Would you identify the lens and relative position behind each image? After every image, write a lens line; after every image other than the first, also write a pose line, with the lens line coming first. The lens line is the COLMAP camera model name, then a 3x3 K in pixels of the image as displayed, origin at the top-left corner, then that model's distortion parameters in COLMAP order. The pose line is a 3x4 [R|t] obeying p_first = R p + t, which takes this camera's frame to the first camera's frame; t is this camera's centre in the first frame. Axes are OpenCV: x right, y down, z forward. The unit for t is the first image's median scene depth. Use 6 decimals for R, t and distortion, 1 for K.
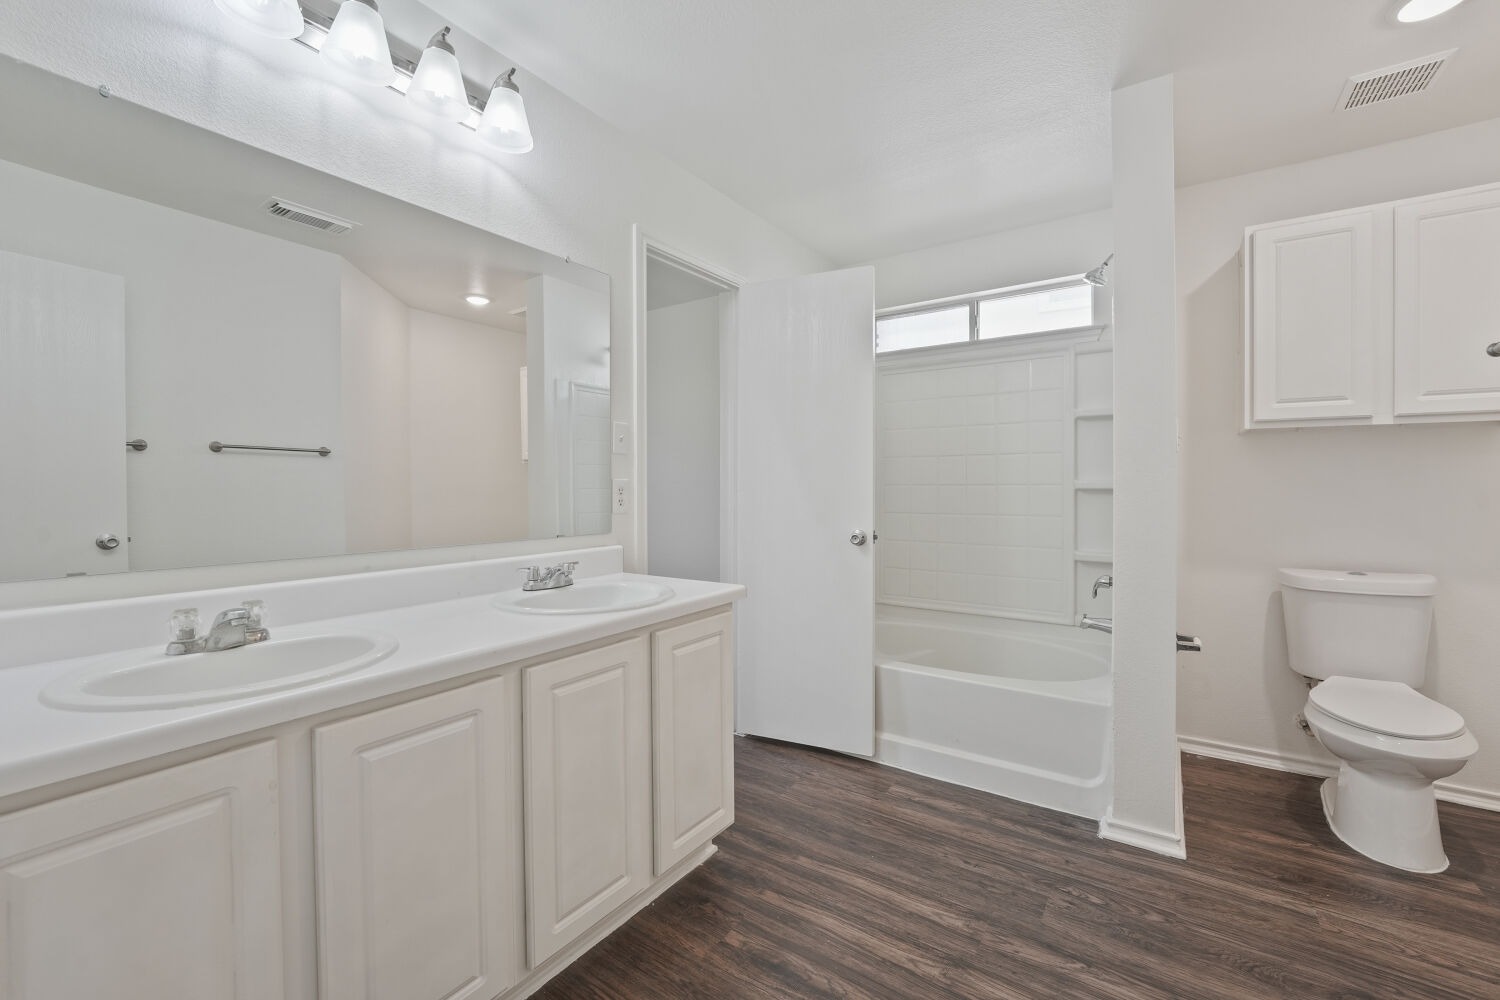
lens RADIAL K [[620.1, 0, 756.6], [0, 620.1, 494.4], [0, 0, 1]] dist [-0.025644, 0.004664]
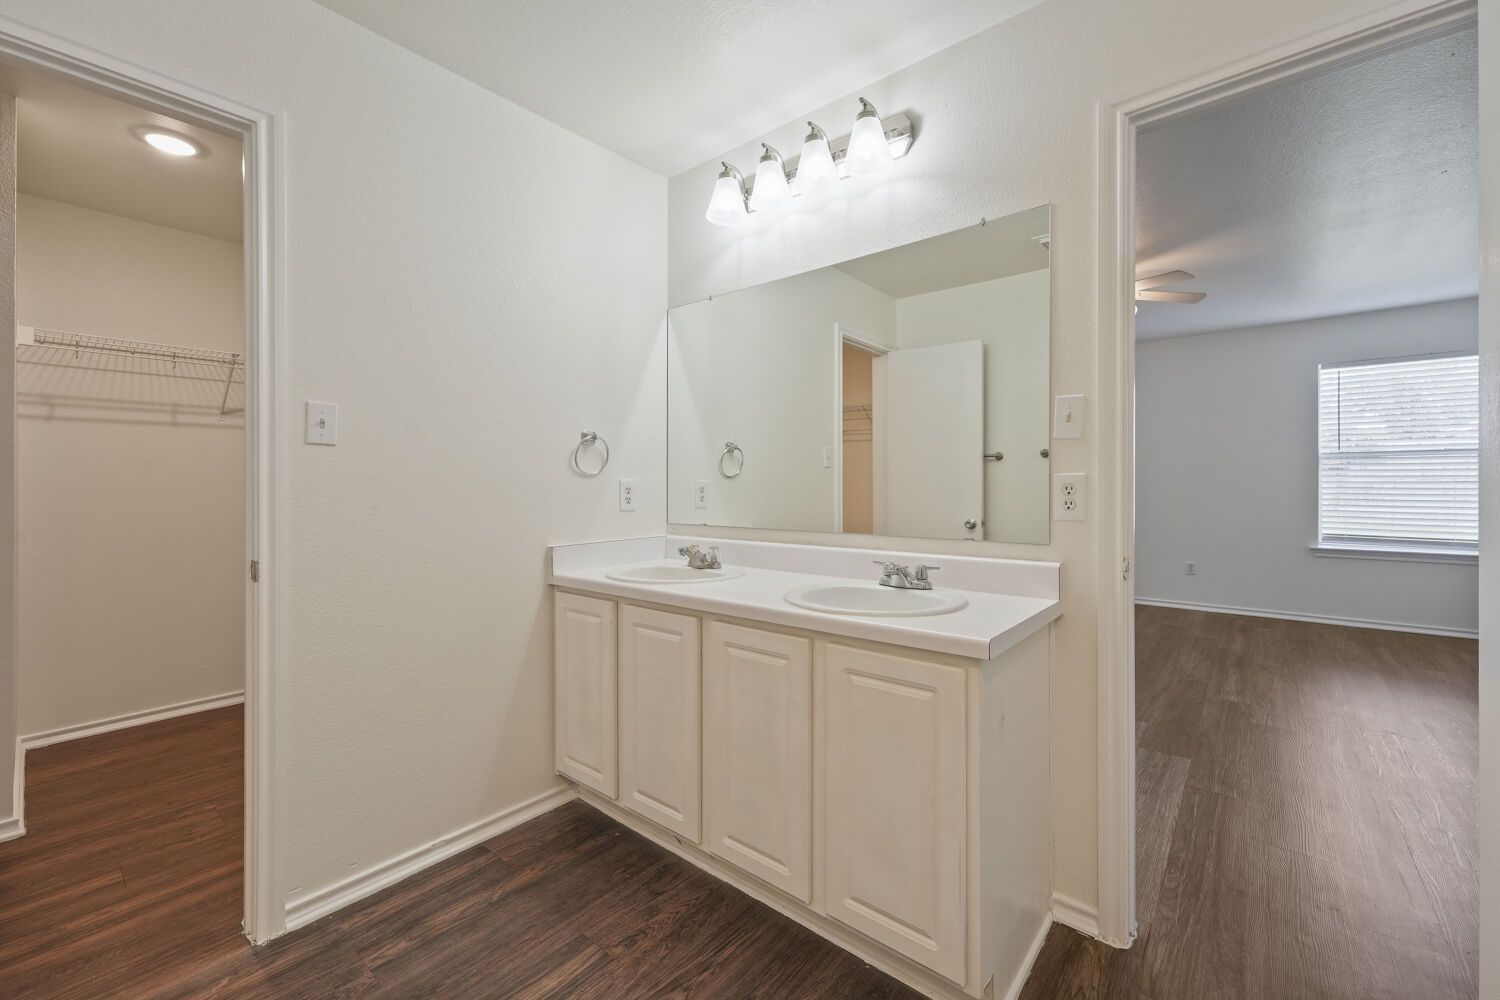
lens RADIAL K [[620.1, 0, 760.2], [0, 620.1, 493.7], [0, 0, 1]] dist [-0.025644, 0.004664]
pose [[-0.108818, 0.008875, -0.994022, 0.770224], [-0.016847, 0.999800, 0.010771, -0.003372], [0.993919, 0.017918, -0.108647, 1.030421]]
